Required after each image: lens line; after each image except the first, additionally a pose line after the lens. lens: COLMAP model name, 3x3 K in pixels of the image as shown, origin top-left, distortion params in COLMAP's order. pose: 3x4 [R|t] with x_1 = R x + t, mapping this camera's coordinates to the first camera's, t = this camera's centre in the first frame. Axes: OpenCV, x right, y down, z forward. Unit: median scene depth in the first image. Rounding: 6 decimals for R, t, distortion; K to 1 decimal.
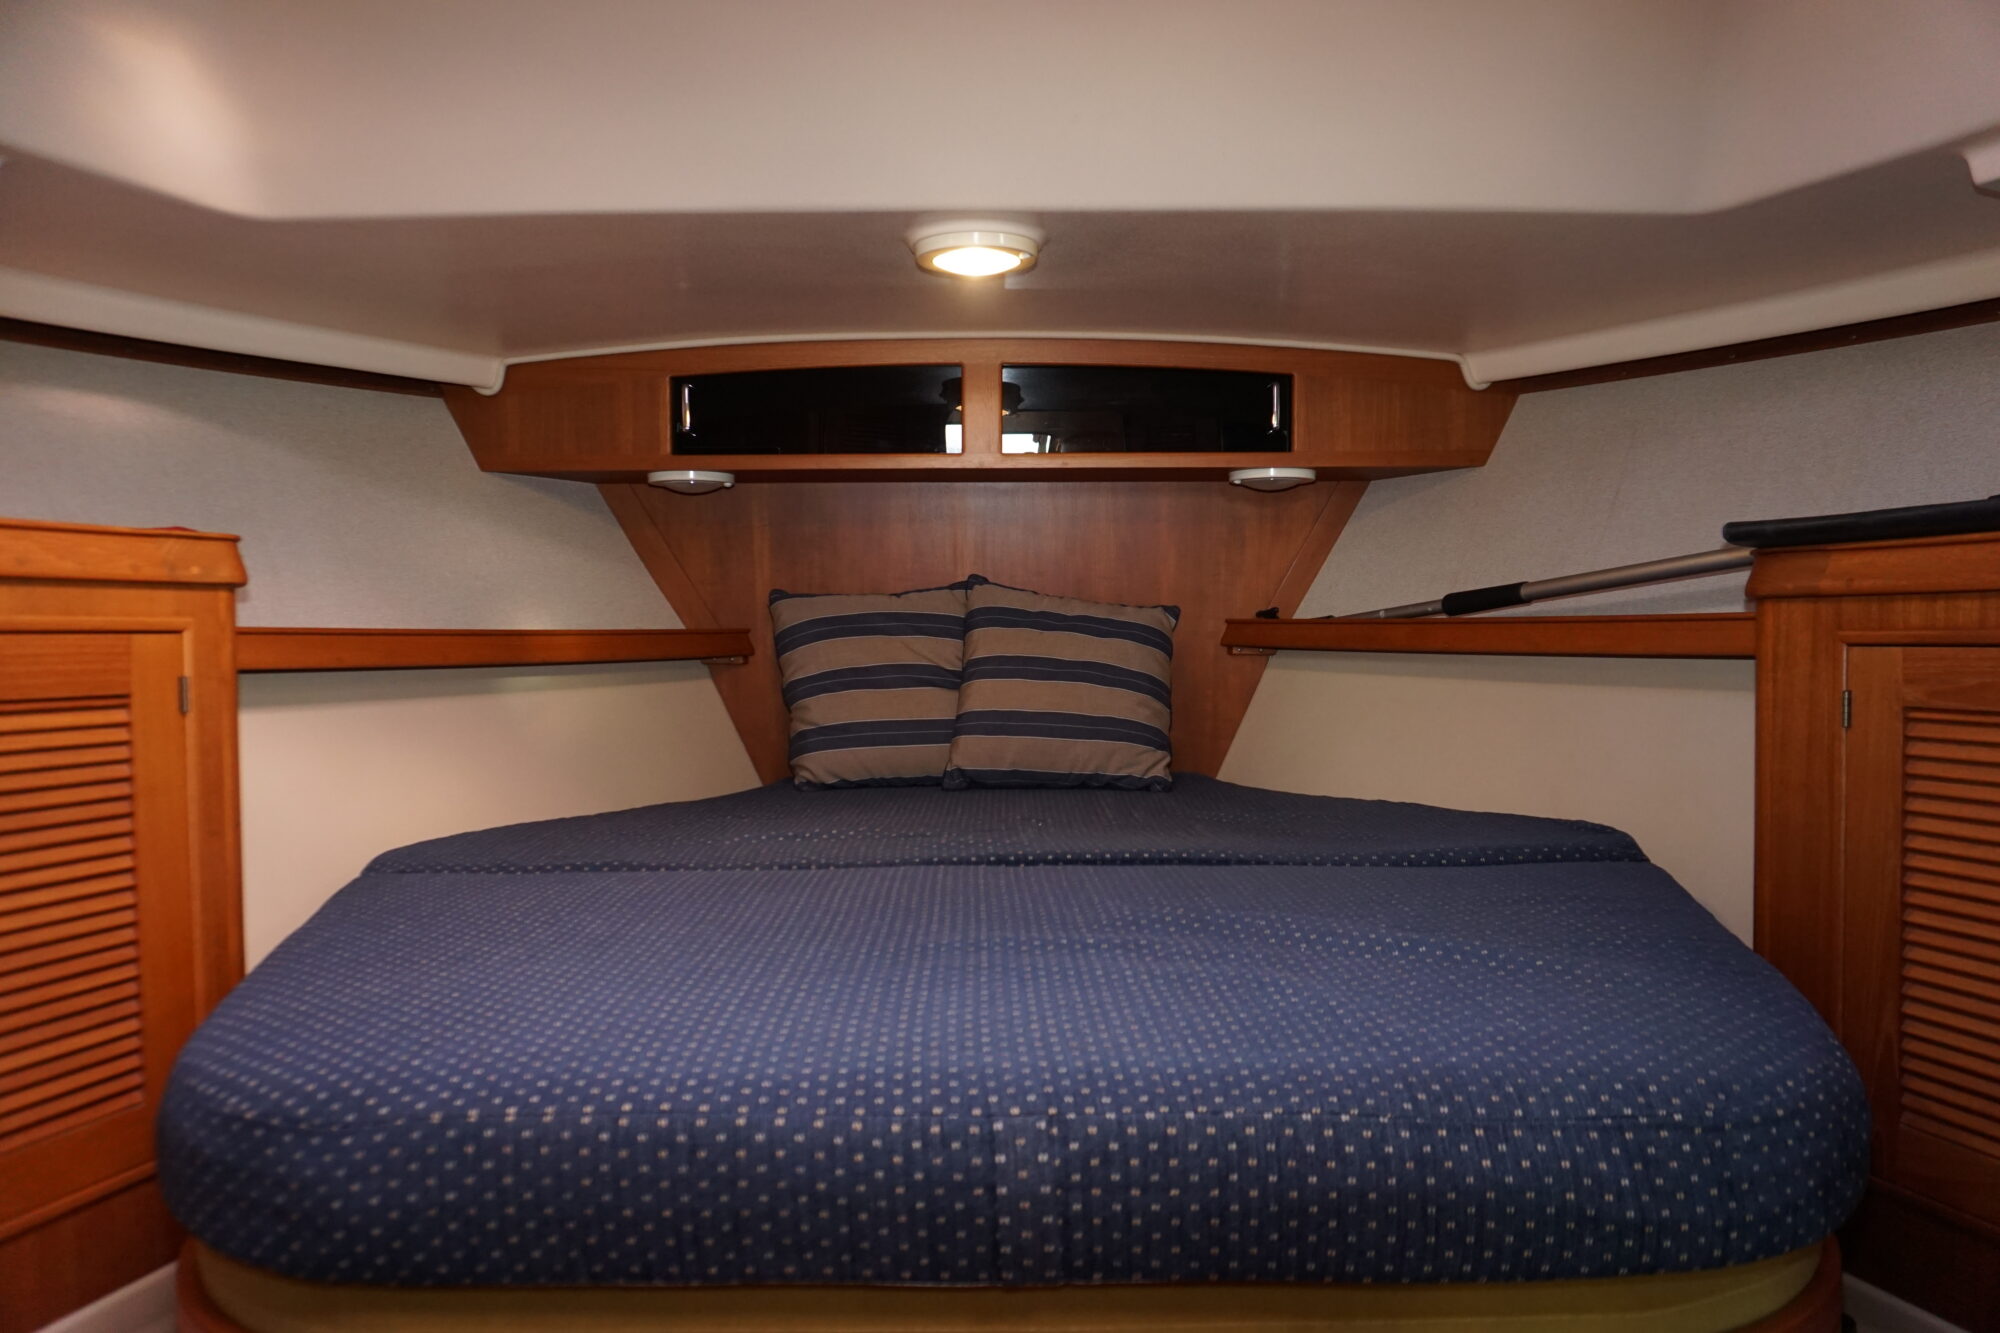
lens RADIAL K [[1276.9, 0, 1000.0], [0, 1276.9, 666.5], [0, 0, 1]] dist [-0.032350, 0.000225]
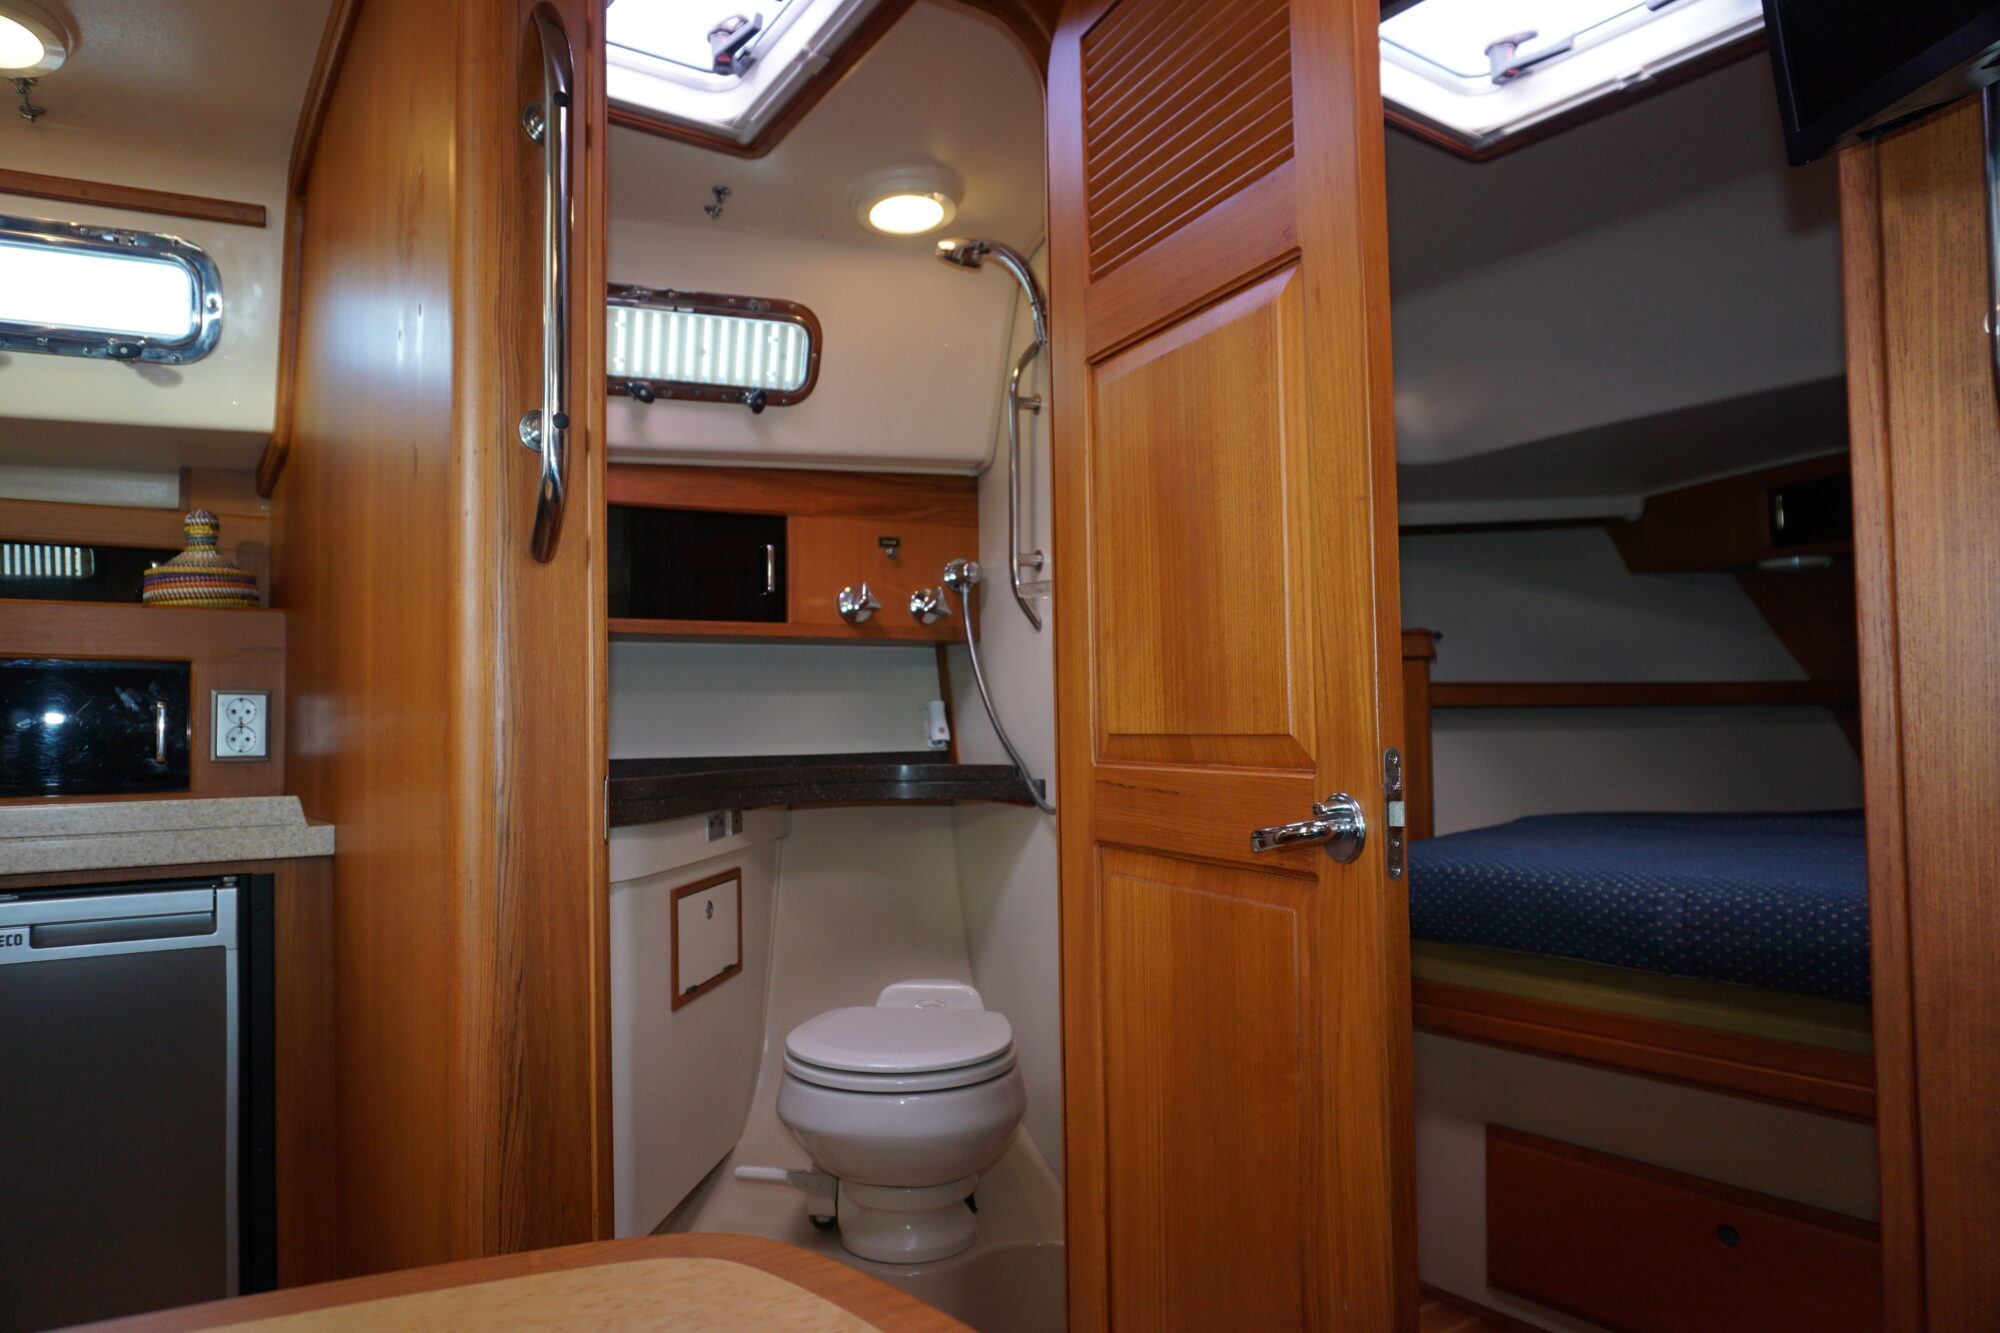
lens RADIAL K [[1355.7, 0, 995.7], [0, 1355.7, 681.0], [0, 0, 1]] dist [-0.043692, 0.030072]
pose [[0.552609, -0.035844, -0.832670, 1.216047], [-0.016607, 0.998403, -0.053999, 0.150857], [0.833275, 0.043668, 0.551131, -1.101609]]
